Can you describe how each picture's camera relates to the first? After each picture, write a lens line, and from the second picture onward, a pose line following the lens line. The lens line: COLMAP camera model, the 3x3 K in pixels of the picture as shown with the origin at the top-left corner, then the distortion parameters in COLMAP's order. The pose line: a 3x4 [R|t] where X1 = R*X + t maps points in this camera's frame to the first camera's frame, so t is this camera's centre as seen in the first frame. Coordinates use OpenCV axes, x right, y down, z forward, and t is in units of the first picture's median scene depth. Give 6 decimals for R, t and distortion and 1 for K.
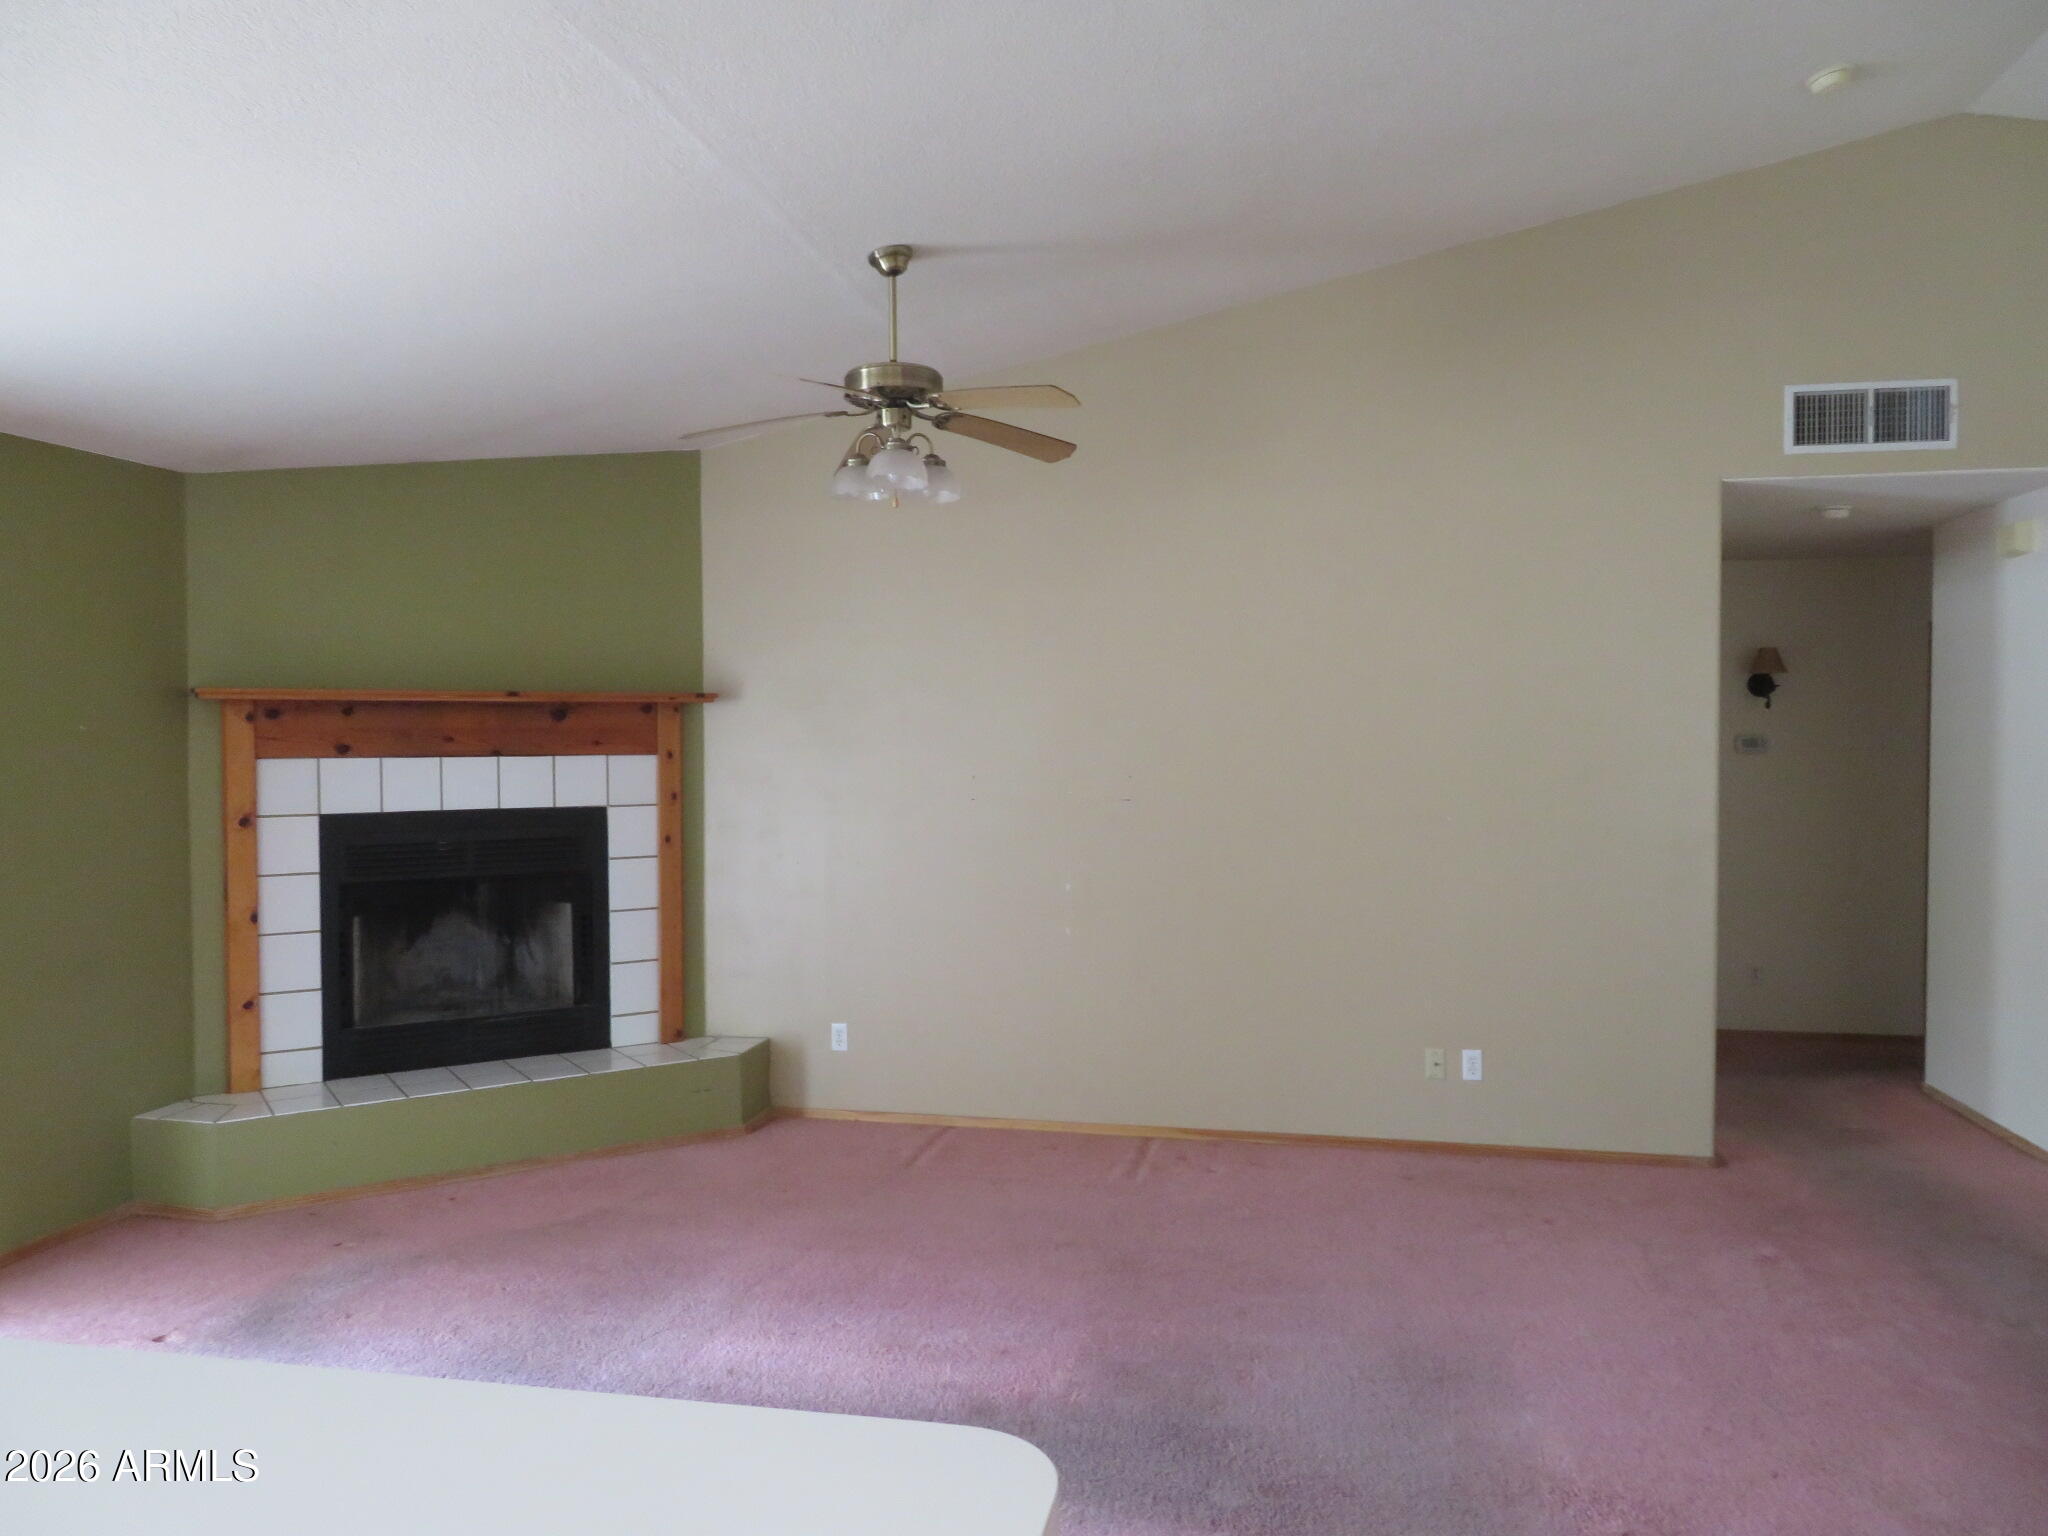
lens RADIAL K [[1469.9, 0, 1024.0], [0, 1469.9, 768.0], [0, 0, 1]] dist [-0.009565, 0.001772]
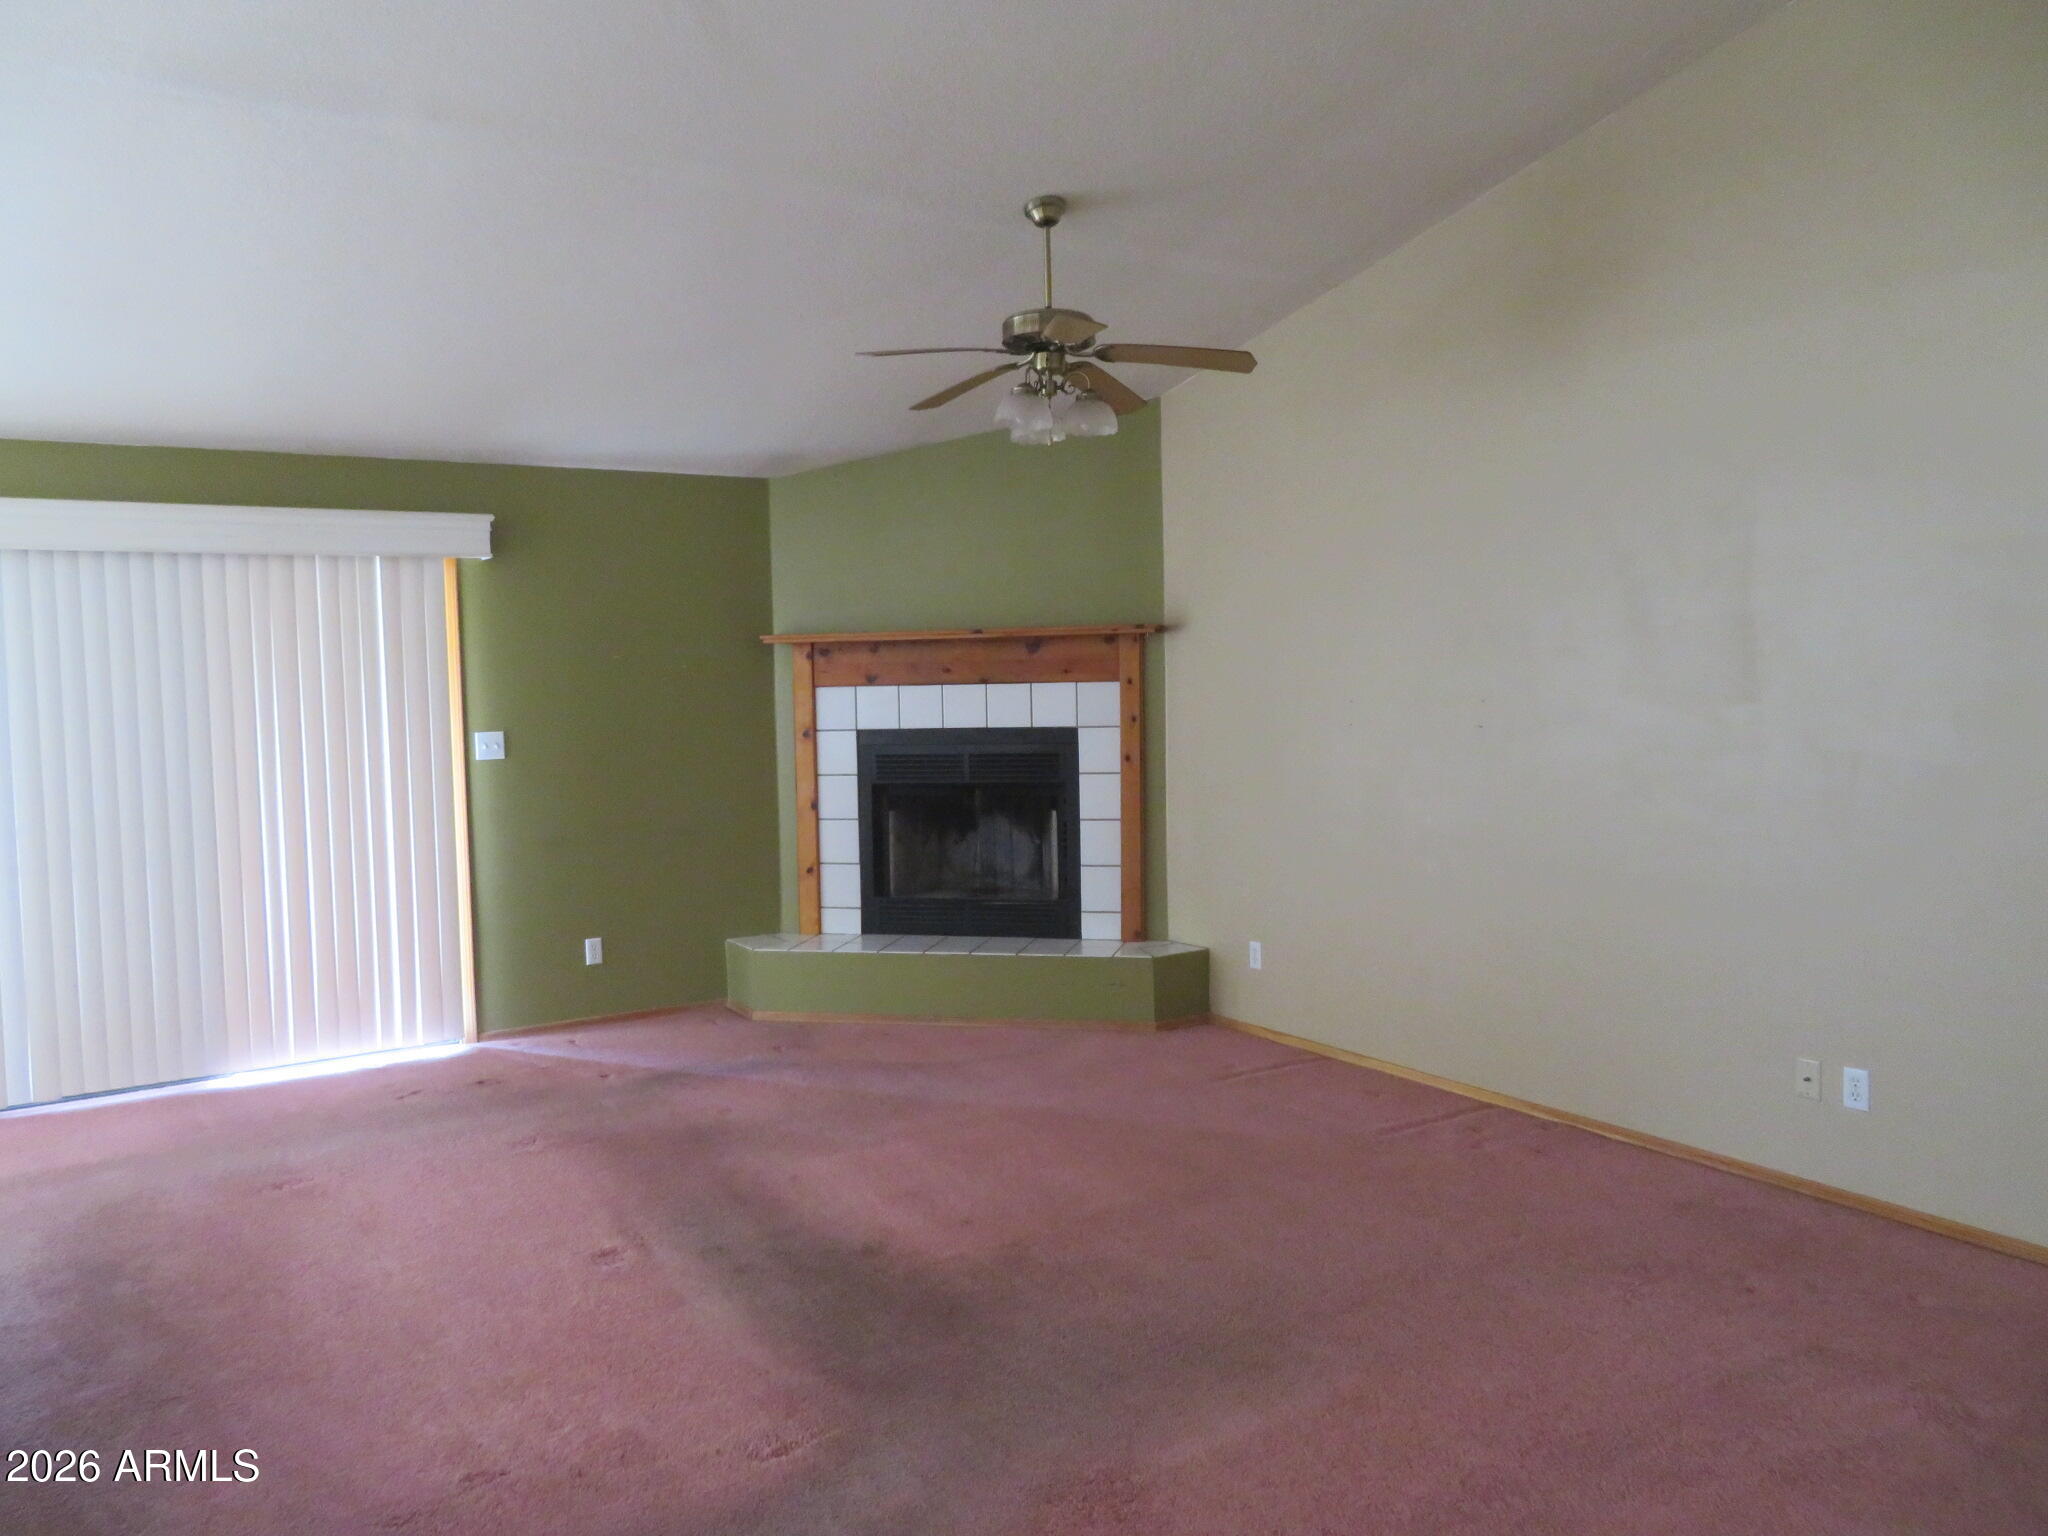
lens RADIAL K [[1469.9, 0, 1024.0], [0, 1469.9, 768.0], [0, 0, 1]] dist [-0.009565, 0.001772]
pose [[0.705297, 0.032424, -0.708170, 0.526246], [0.001092, 0.998903, 0.046824, 0.004662], [0.708911, -0.033798, 0.704488, 0.181250]]
